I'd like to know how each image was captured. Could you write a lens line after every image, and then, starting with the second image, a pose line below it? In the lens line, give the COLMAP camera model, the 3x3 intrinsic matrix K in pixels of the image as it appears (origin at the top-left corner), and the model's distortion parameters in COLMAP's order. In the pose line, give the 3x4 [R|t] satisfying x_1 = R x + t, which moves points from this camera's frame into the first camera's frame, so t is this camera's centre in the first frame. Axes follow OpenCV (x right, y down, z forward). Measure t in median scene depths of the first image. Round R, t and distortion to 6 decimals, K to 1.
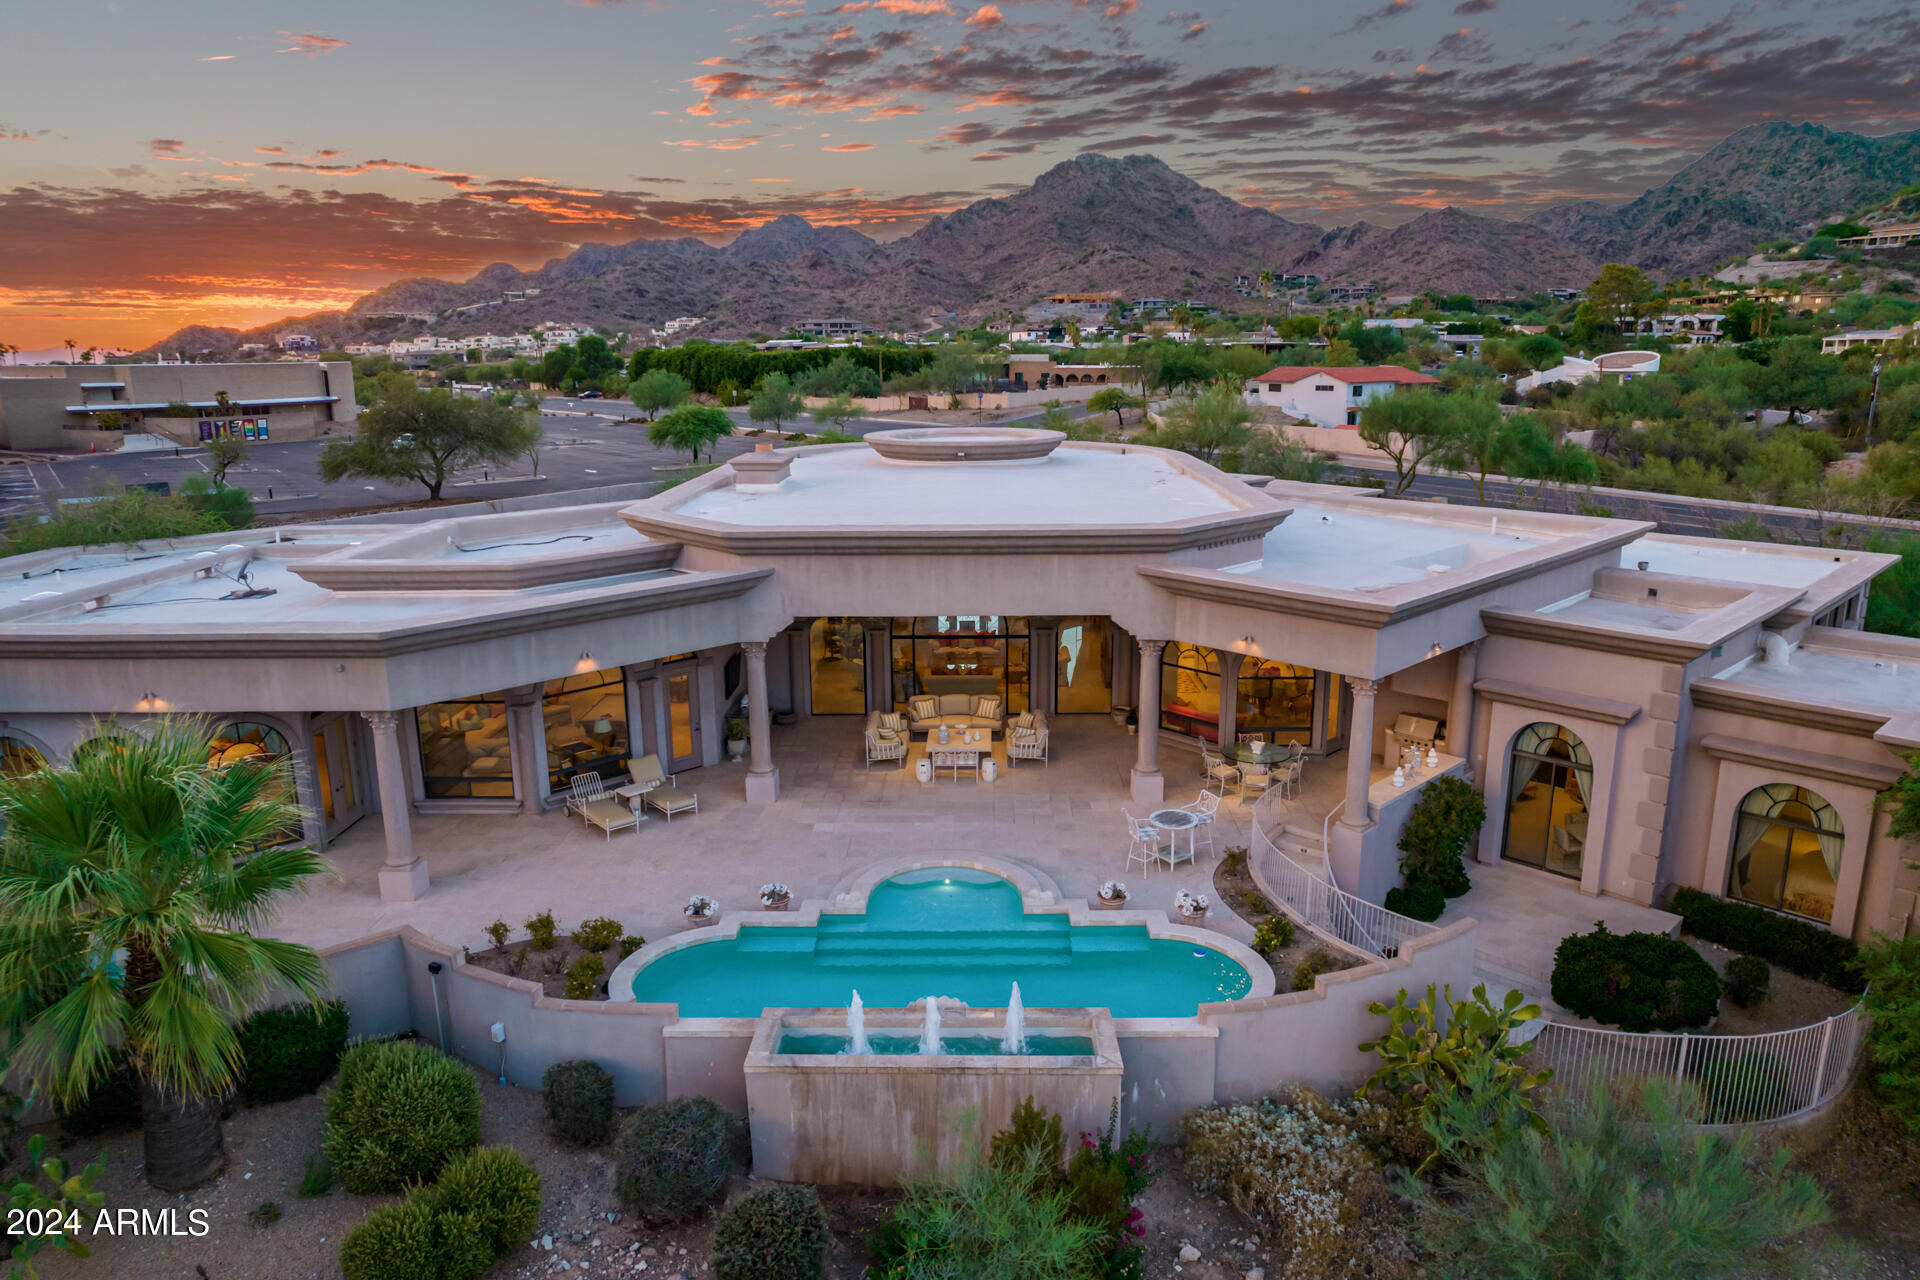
lens RADIAL K [[1225.9, 0, 964.0], [0, 1225.9, 636.1], [0, 0, 1]] dist [-0.081228, 0.076701]
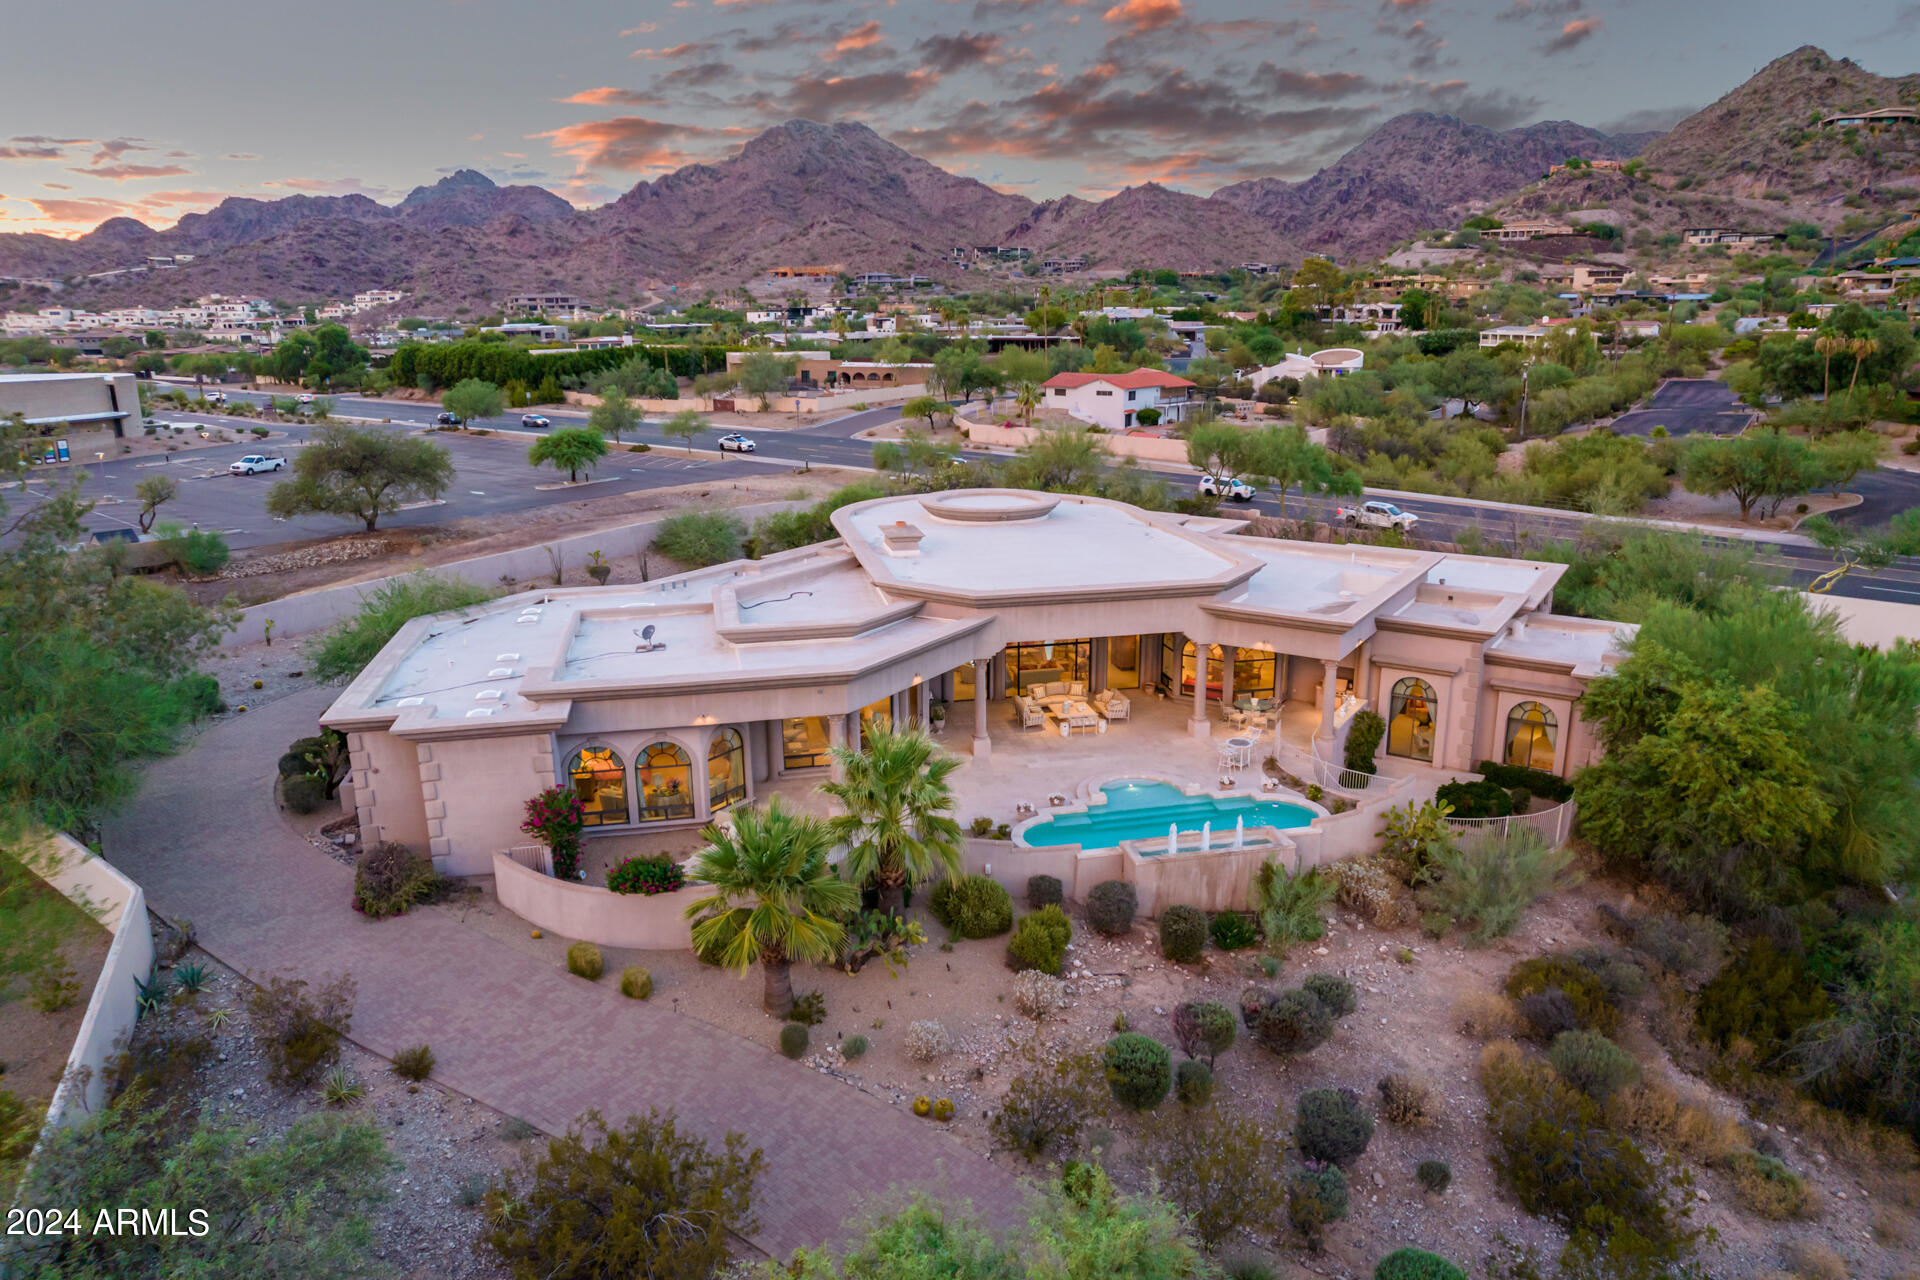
lens RADIAL K [[1252.0, 0, 970.5], [0, 1252.0, 632.3], [0, 0, 1]] dist [-0.065318, 0.045946]
pose [[0.972231, -0.055130, 0.227436, -0.113716], [0.050790, 0.998399, 0.024895, -0.014852], [-0.228445, -0.012653, 0.973475, -0.130400]]
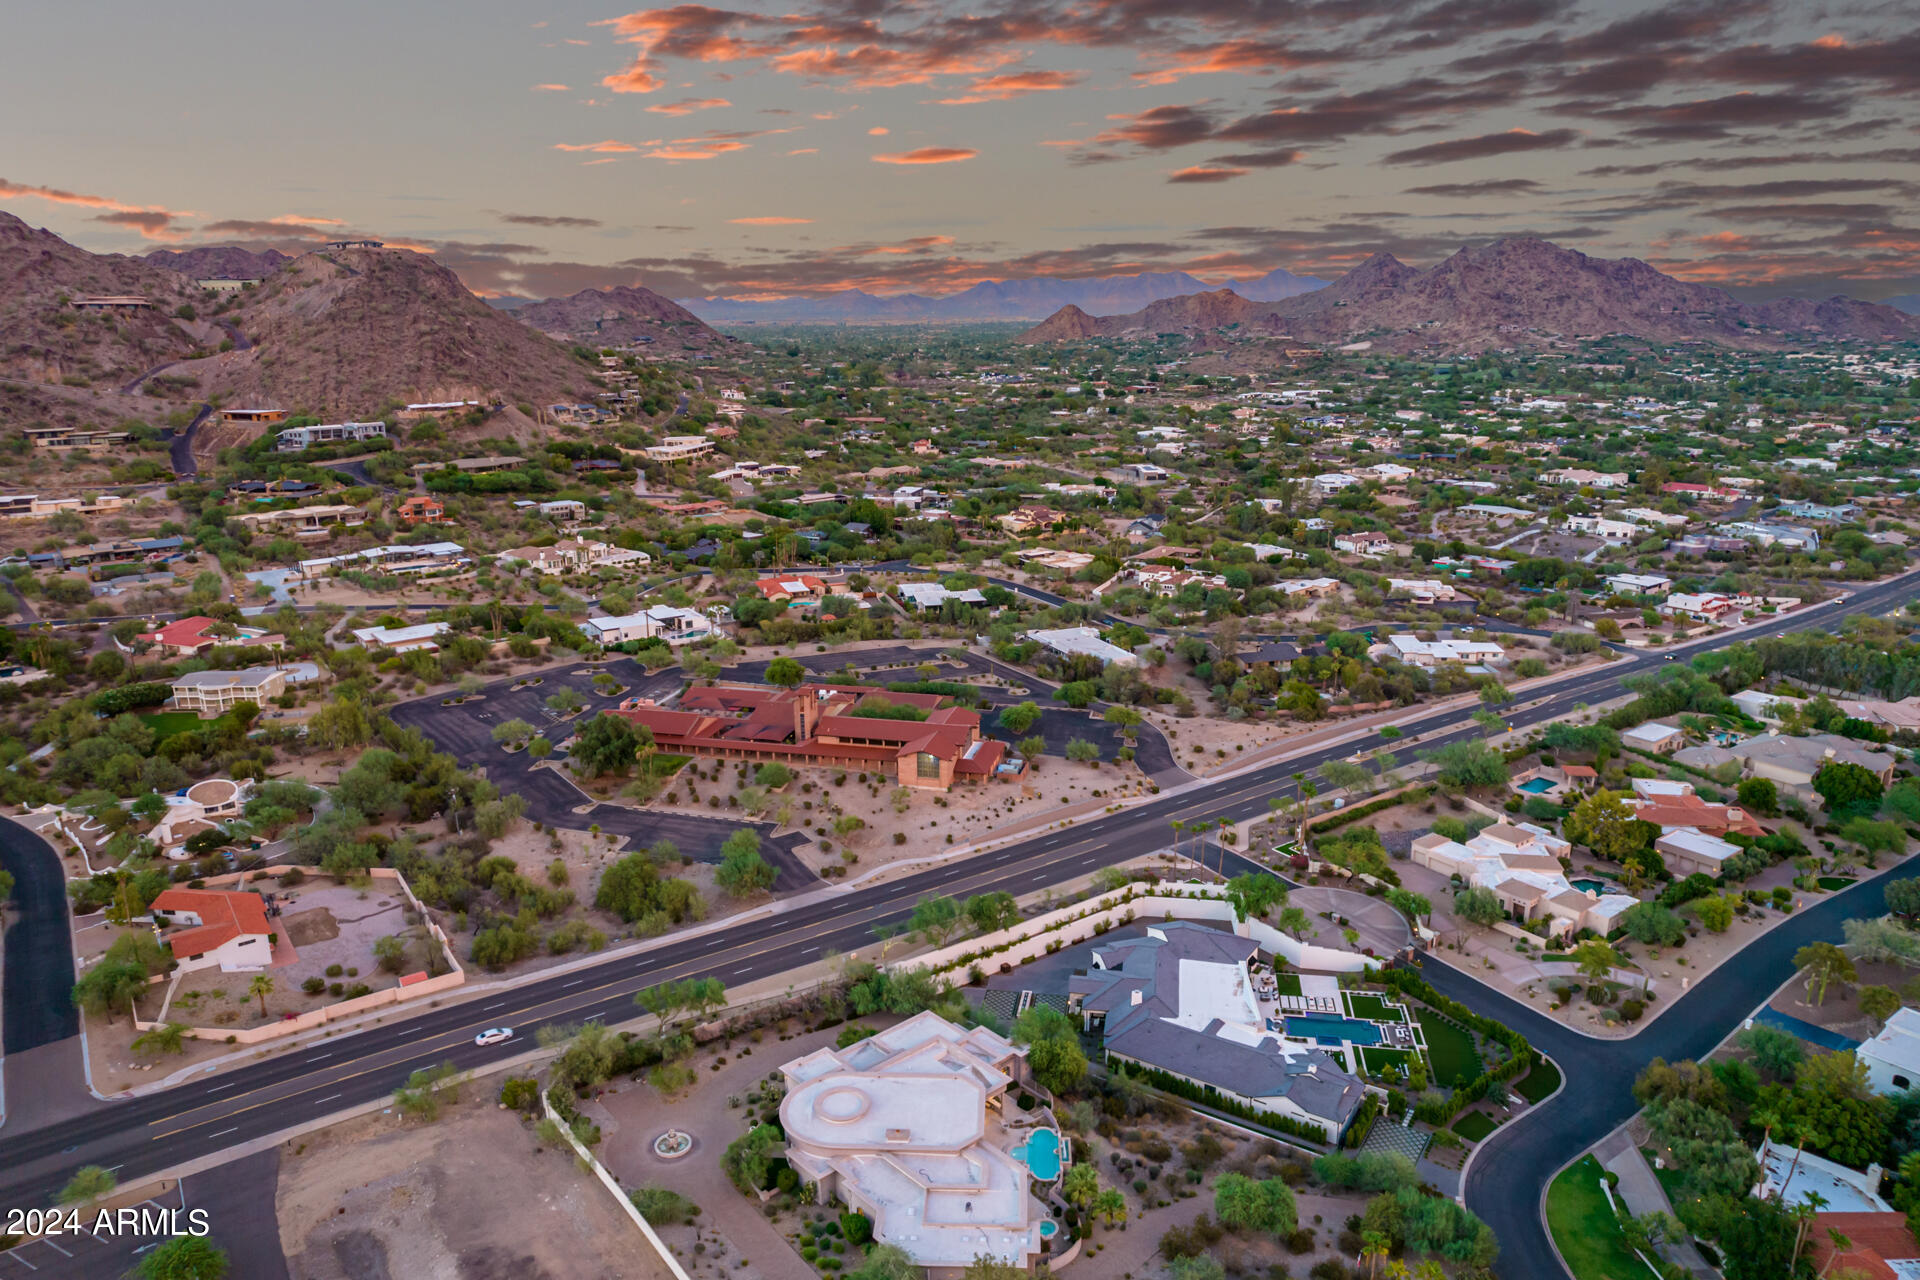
lens RADIAL K [[1252.0, 0, 970.5], [0, 1252.0, 632.3], [0, 0, 1]] dist [-0.065318, 0.045946]
pose [[0.019341, -0.239431, 0.970721, -1.015448], [0.235921, 0.944578, 0.228282, -0.701534], [-0.971580, 0.224598, 0.074756, 0.015800]]
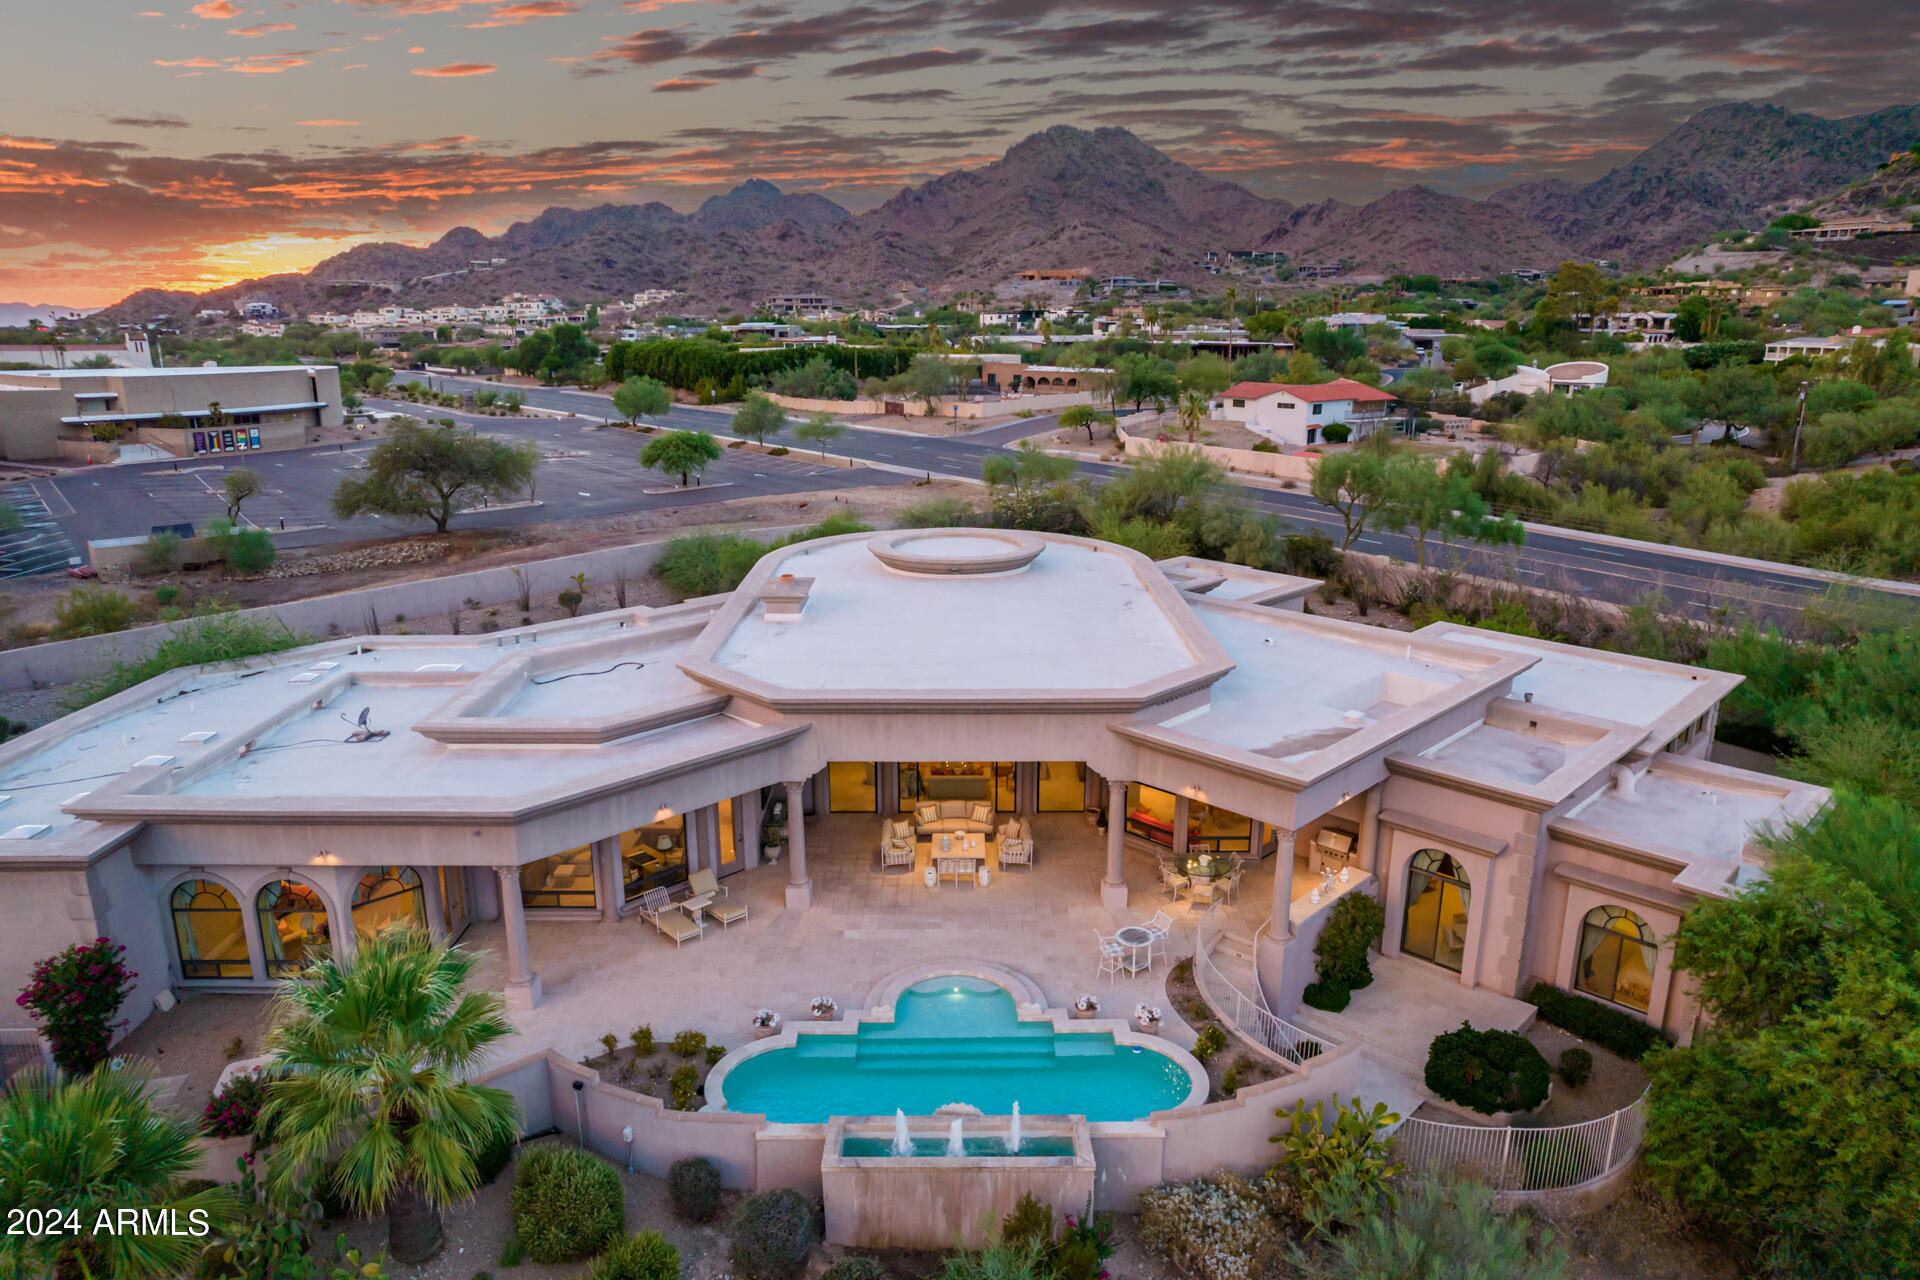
lens RADIAL K [[1225.9, 0, 964.0], [0, 1225.9, 636.1], [0, 0, 1]] dist [-0.081228, 0.076701]
pose [[0.999646, 0.003302, 0.026407, -0.006901], [-0.003981, 0.999662, 0.025673, -0.034034], [-0.026314, -0.025769, 0.999322, -0.043394]]
